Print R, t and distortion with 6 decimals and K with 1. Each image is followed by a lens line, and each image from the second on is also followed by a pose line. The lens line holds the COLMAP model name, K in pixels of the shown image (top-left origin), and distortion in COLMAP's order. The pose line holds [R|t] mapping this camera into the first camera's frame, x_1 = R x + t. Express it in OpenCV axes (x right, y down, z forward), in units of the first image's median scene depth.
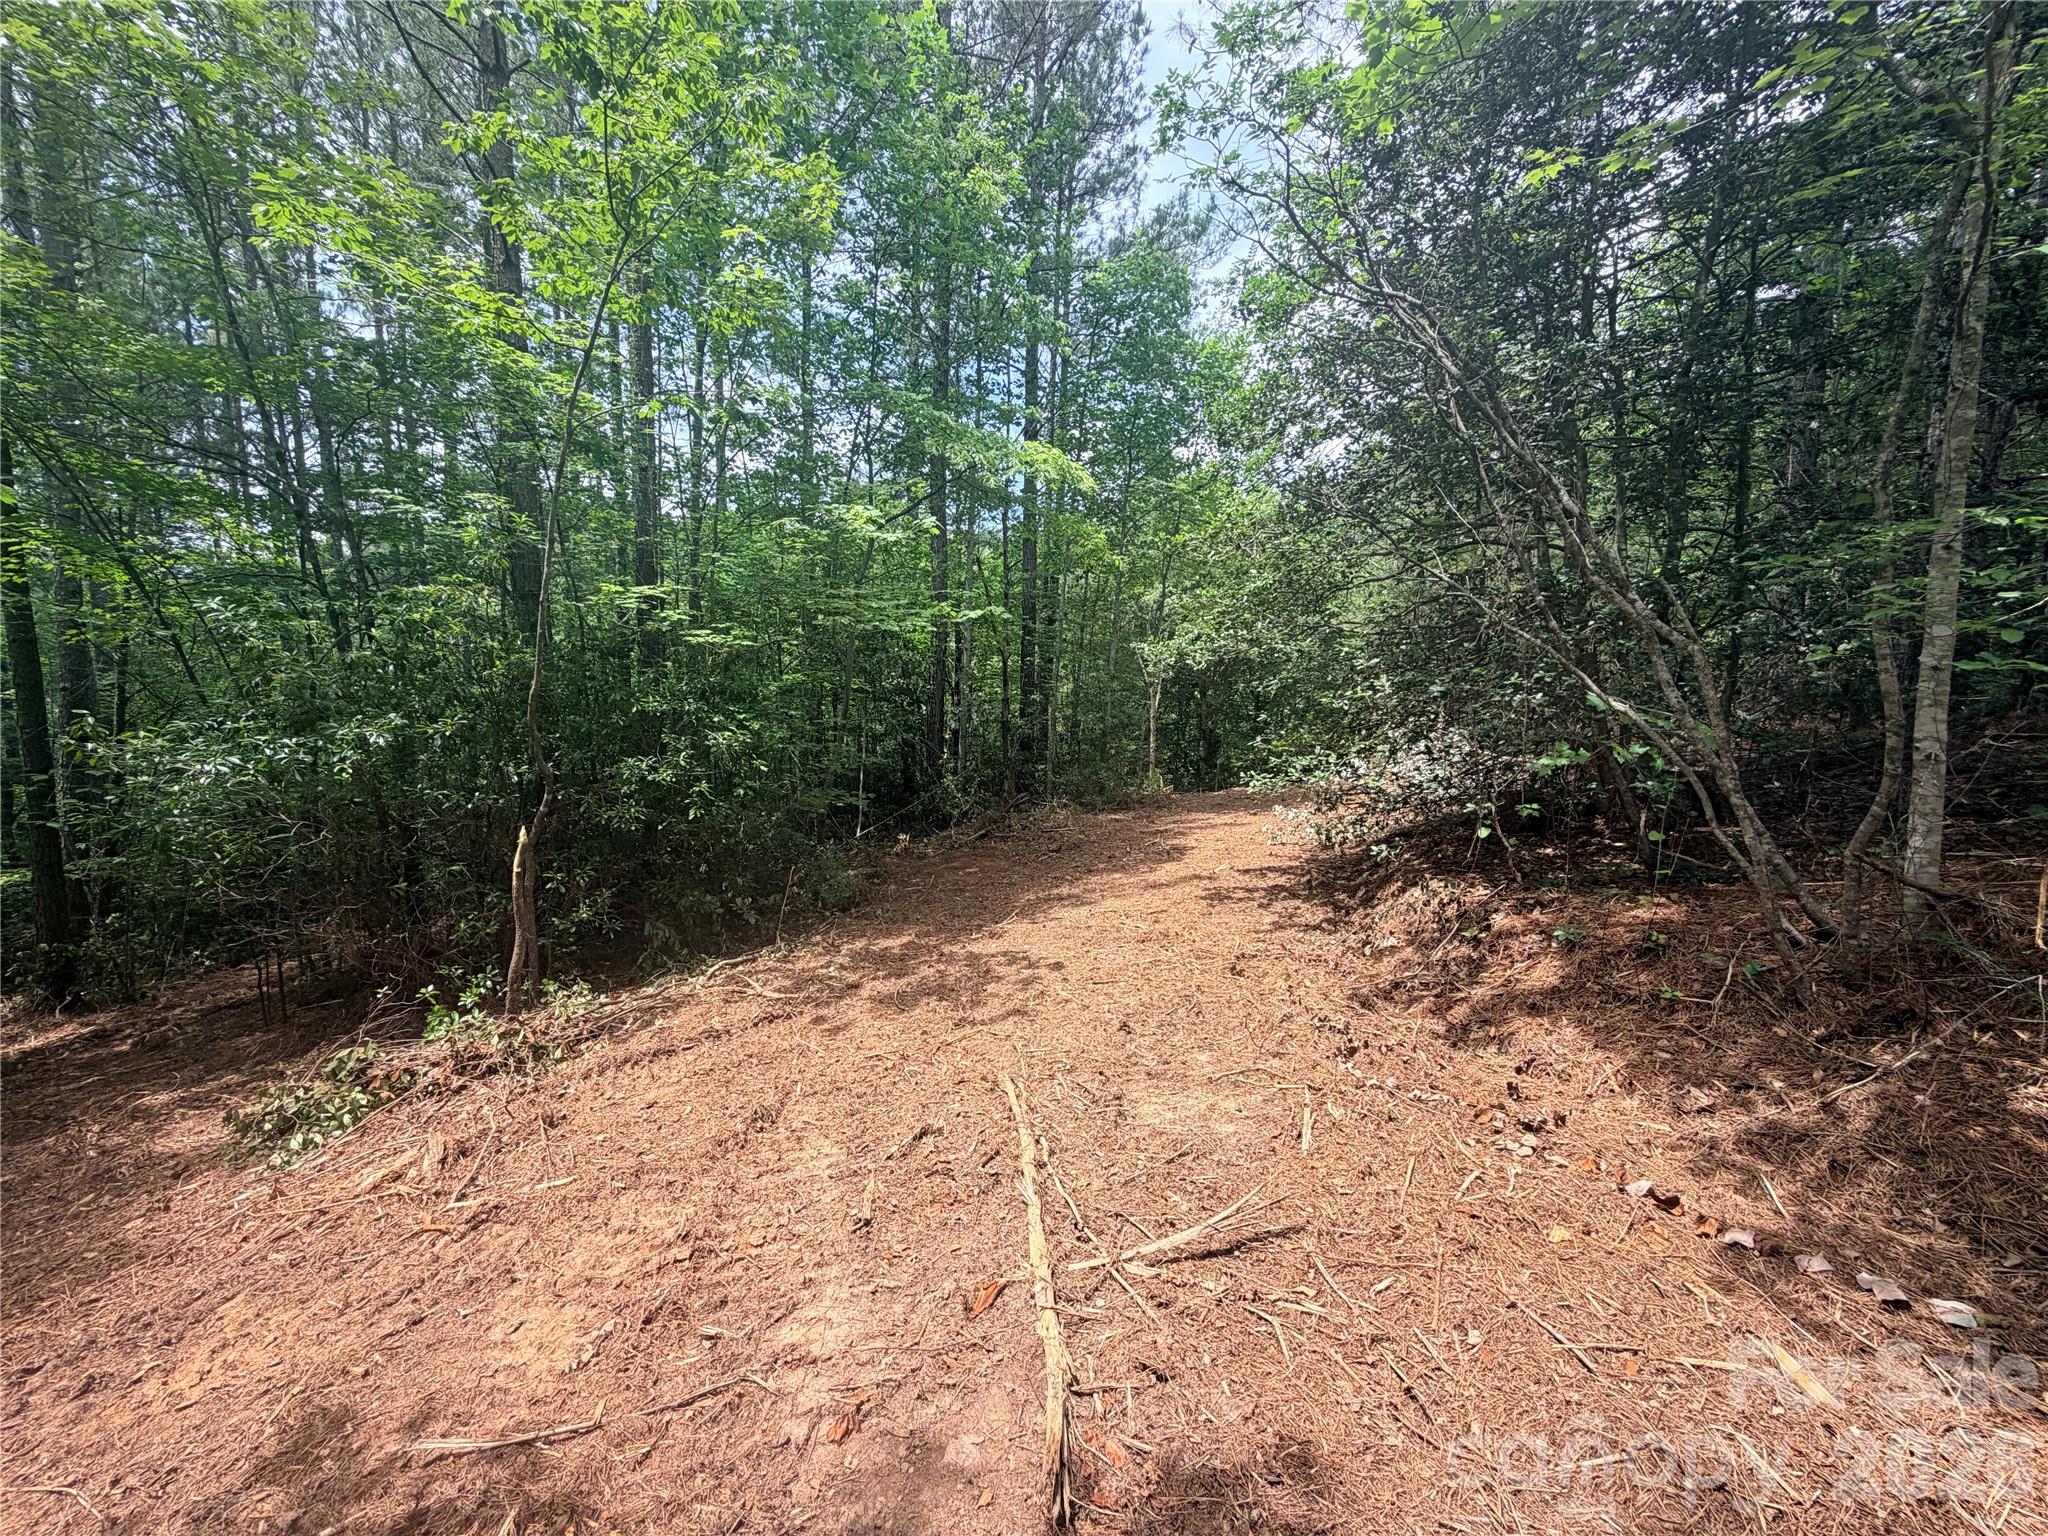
lens RADIAL K [[818.0, 0, 1025.0], [0, 818.0, 764.5], [0, 0, 1]] dist [0.001086, 0.000322]
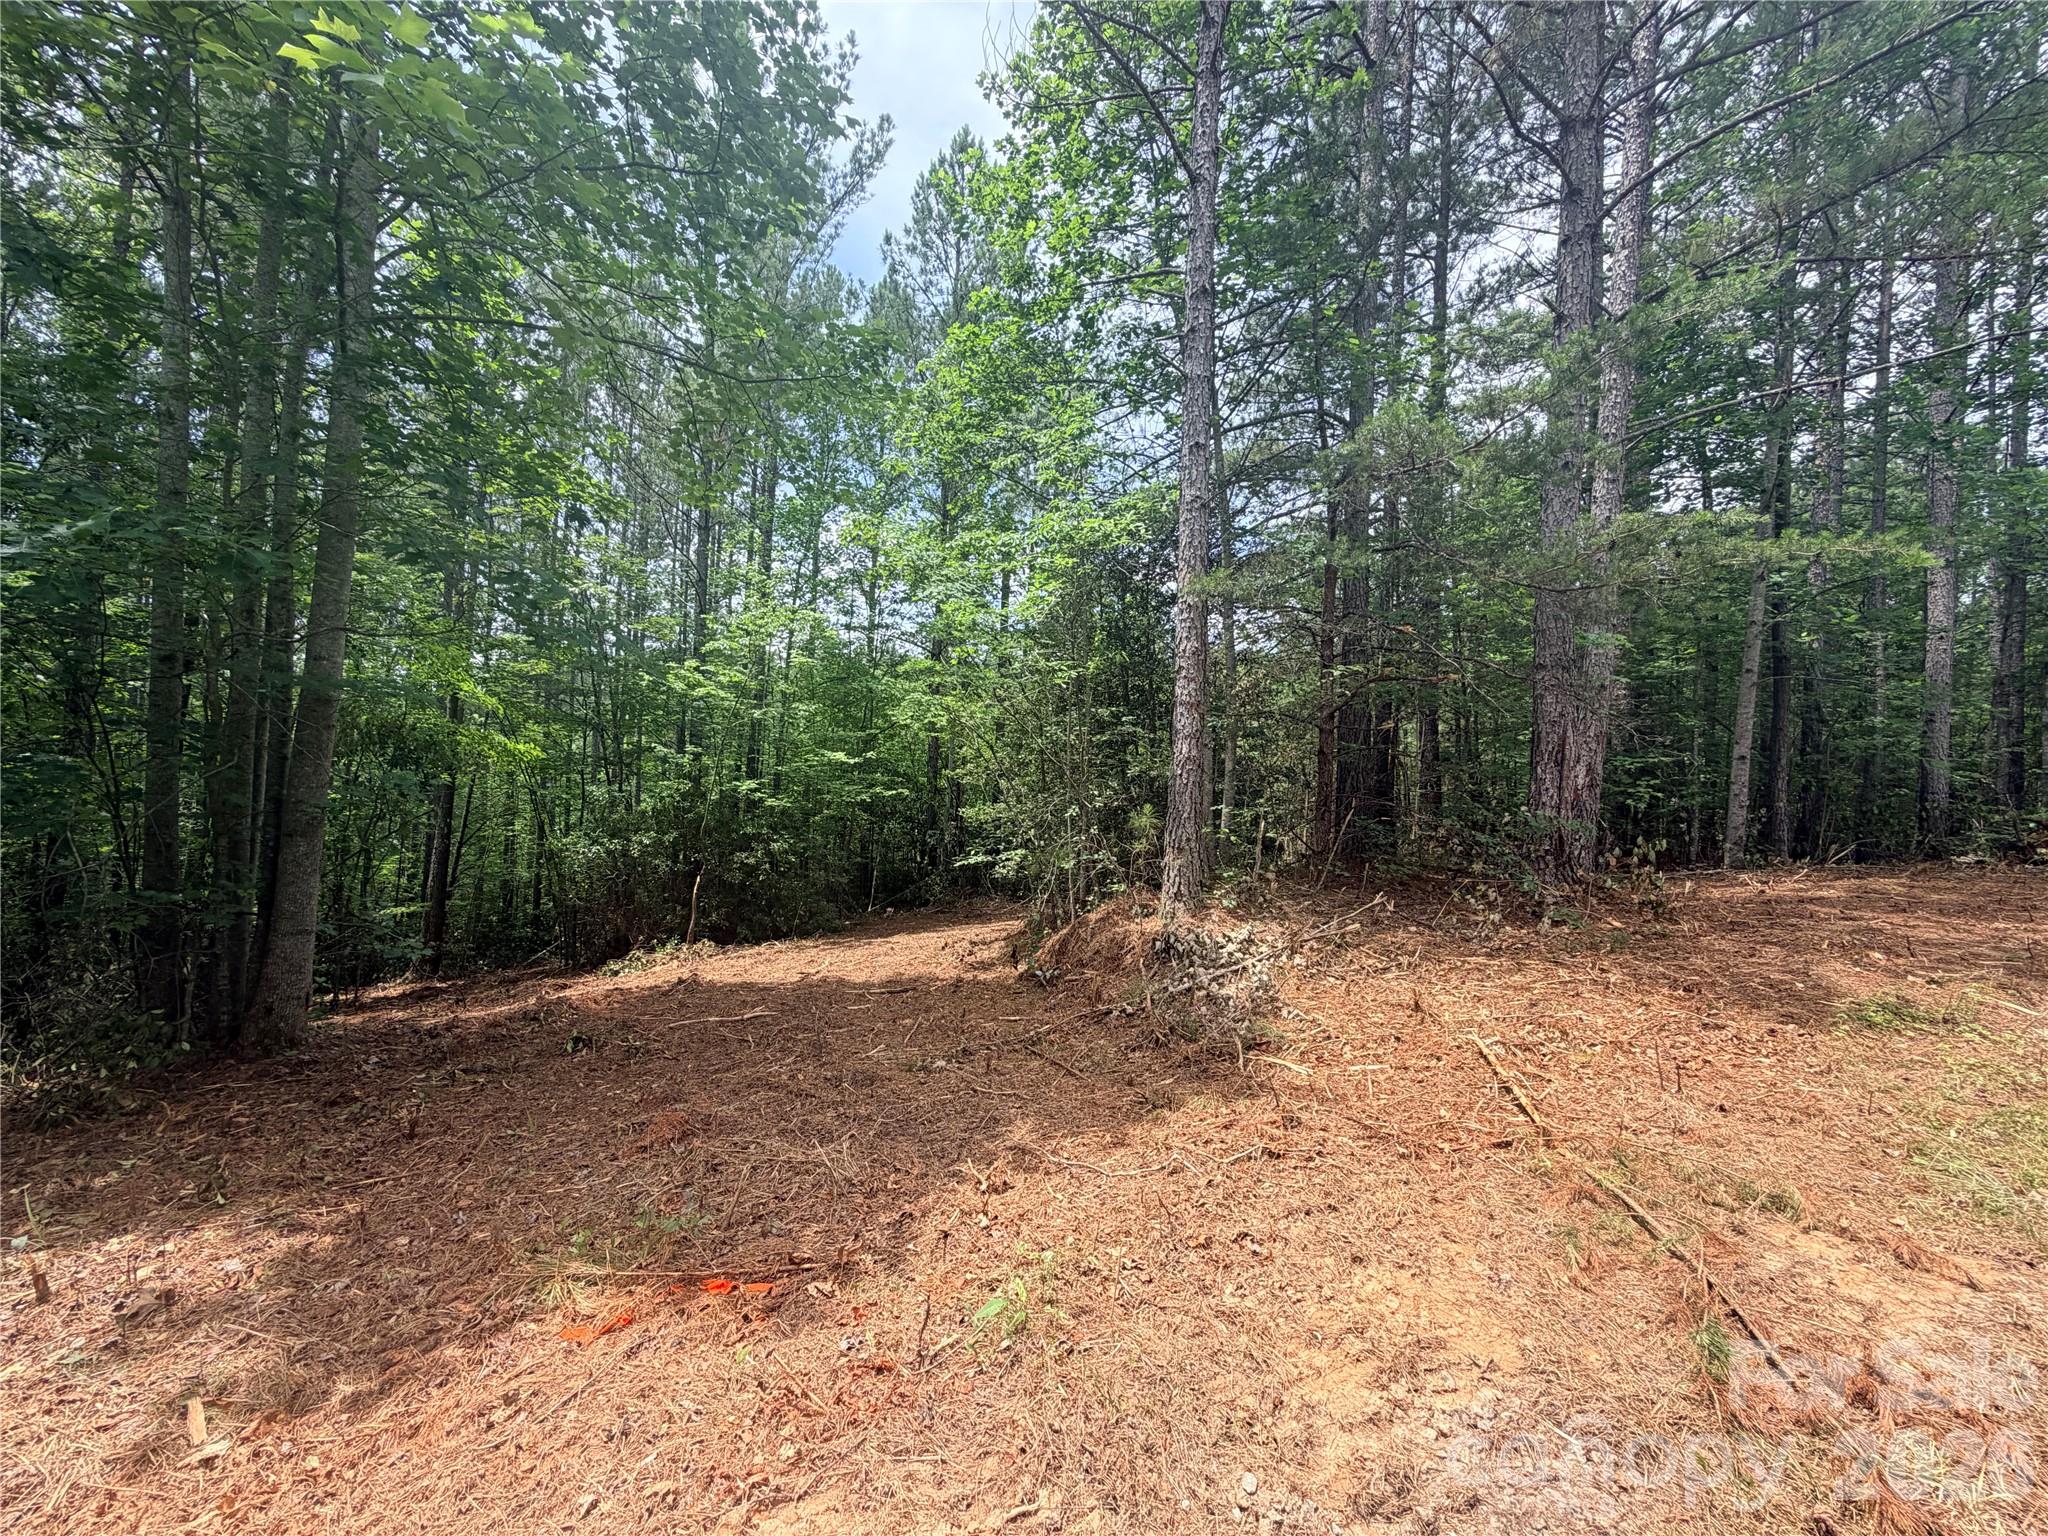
lens RADIAL K [[818.0, 0, 1021.6], [0, 818.0, 772.7], [0, 0, 1]] dist [0.001086, 0.000322]
pose [[0.991194, 0.023108, -0.130389, 0.749887], [-0.039957, 0.990953, -0.128122, 0.039156], [0.126249, 0.132204, 0.983150, -1.483687]]
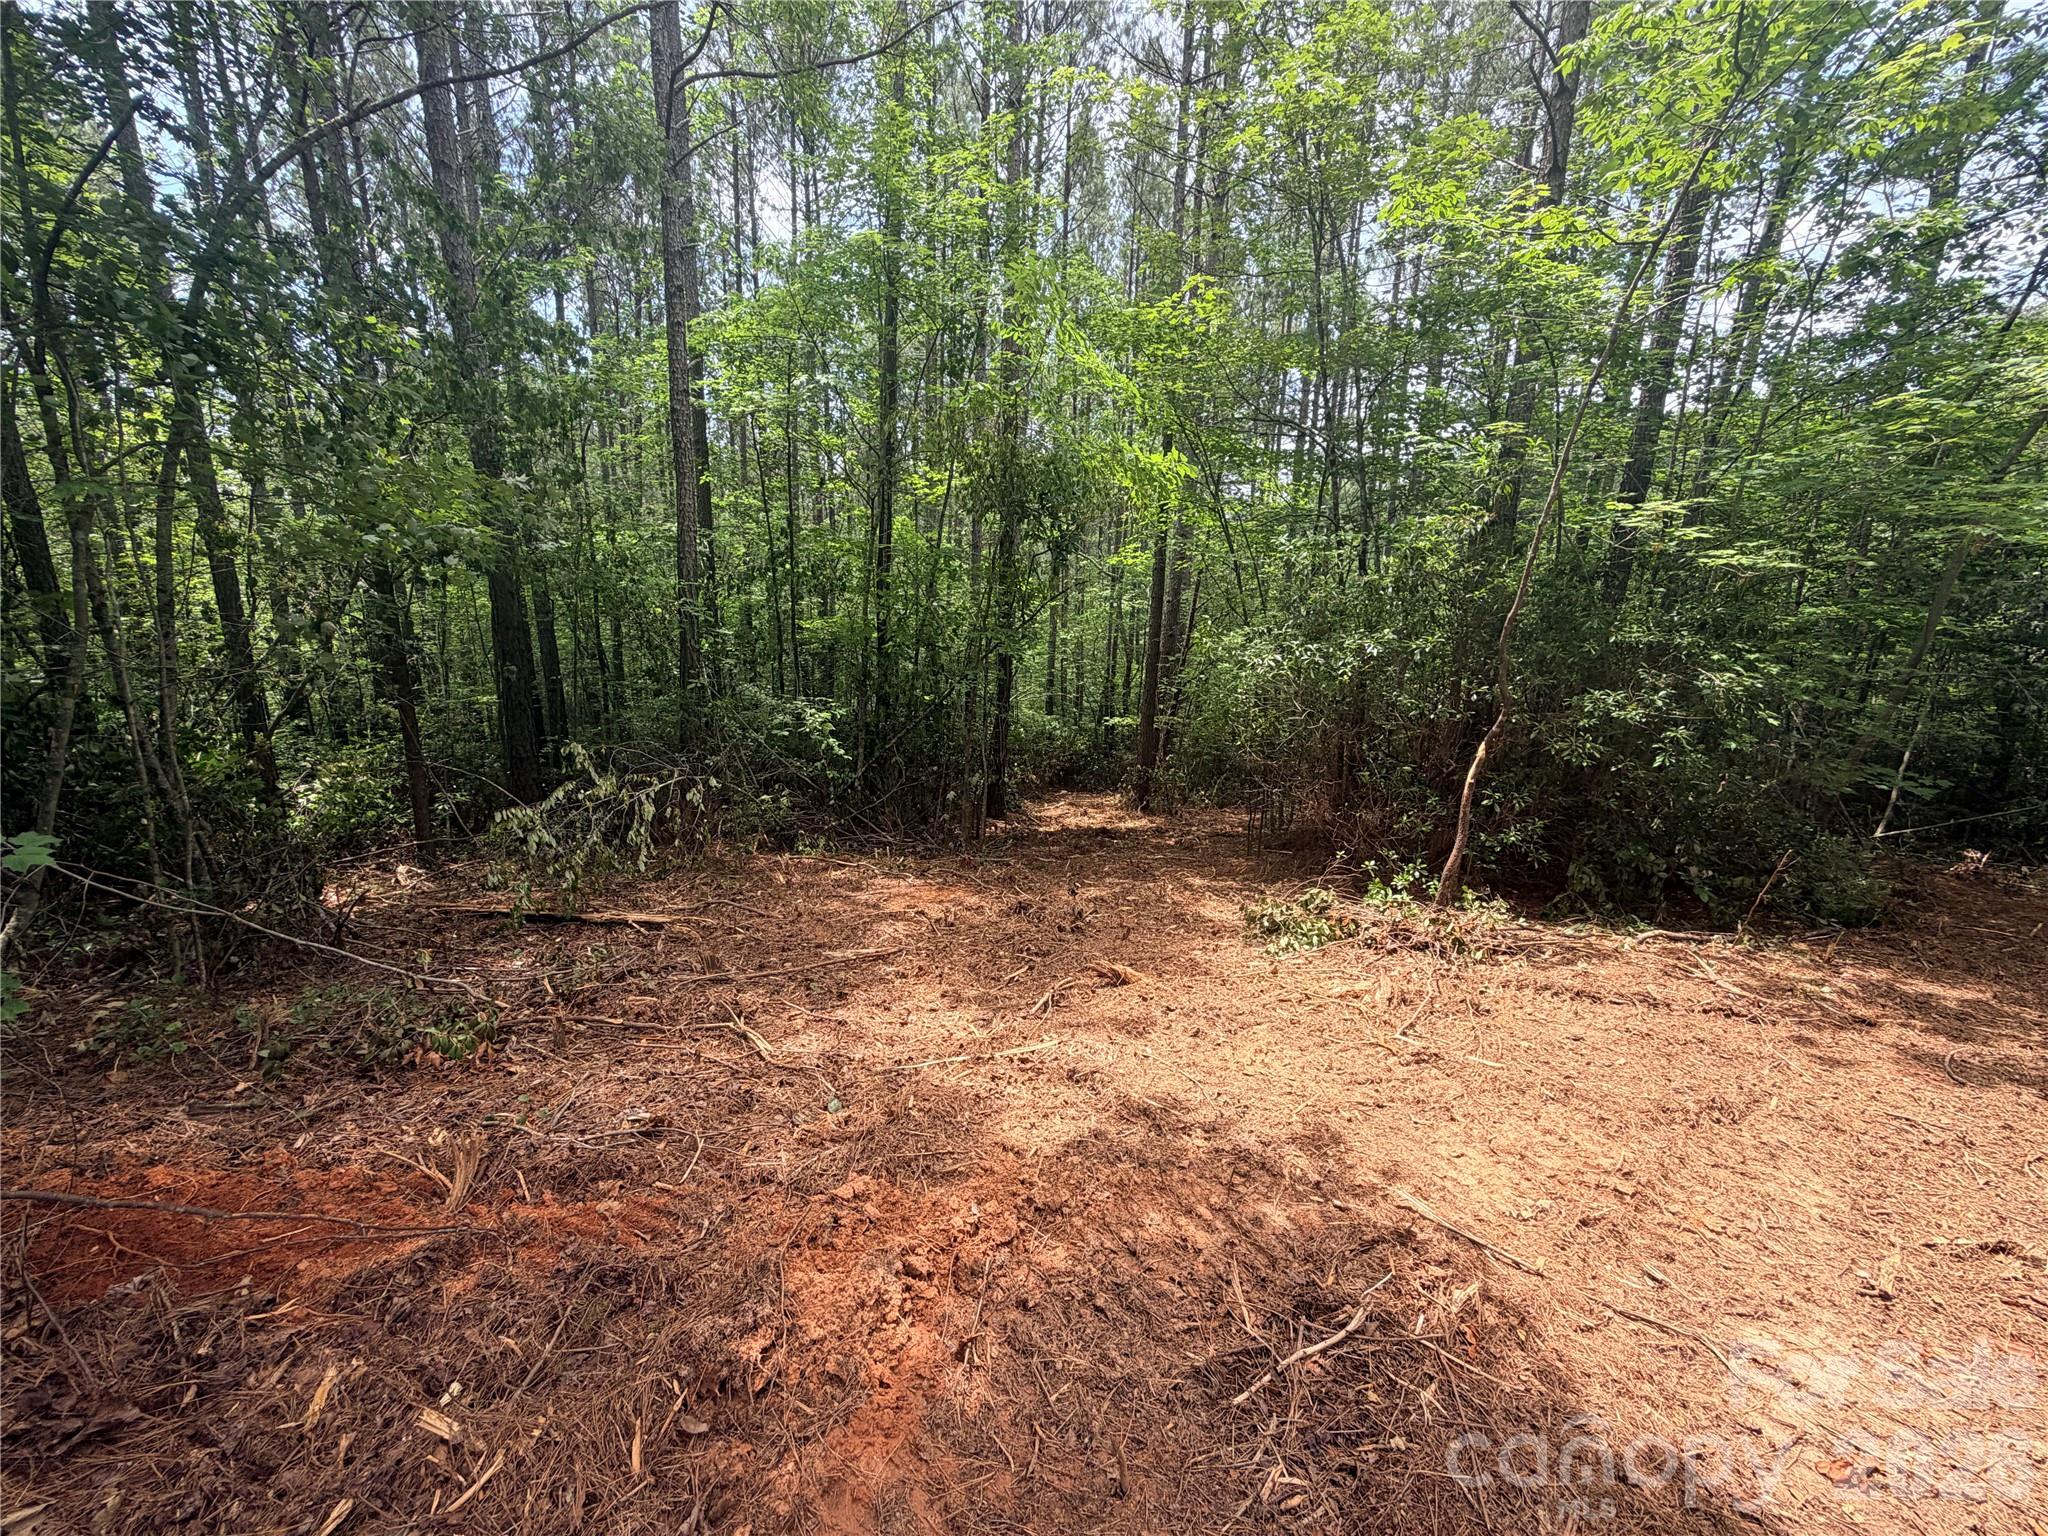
lens RADIAL K [[818.0, 0, 1020.4], [0, 818.0, 767.3], [0, 0, 1]] dist [0.001086, 0.000322]
pose [[0.523084, 0.194463, -0.829800, -0.033940], [-0.117335, 0.980782, 0.155881, 0.011426], [0.844166, 0.015826, 0.535849, -0.077249]]
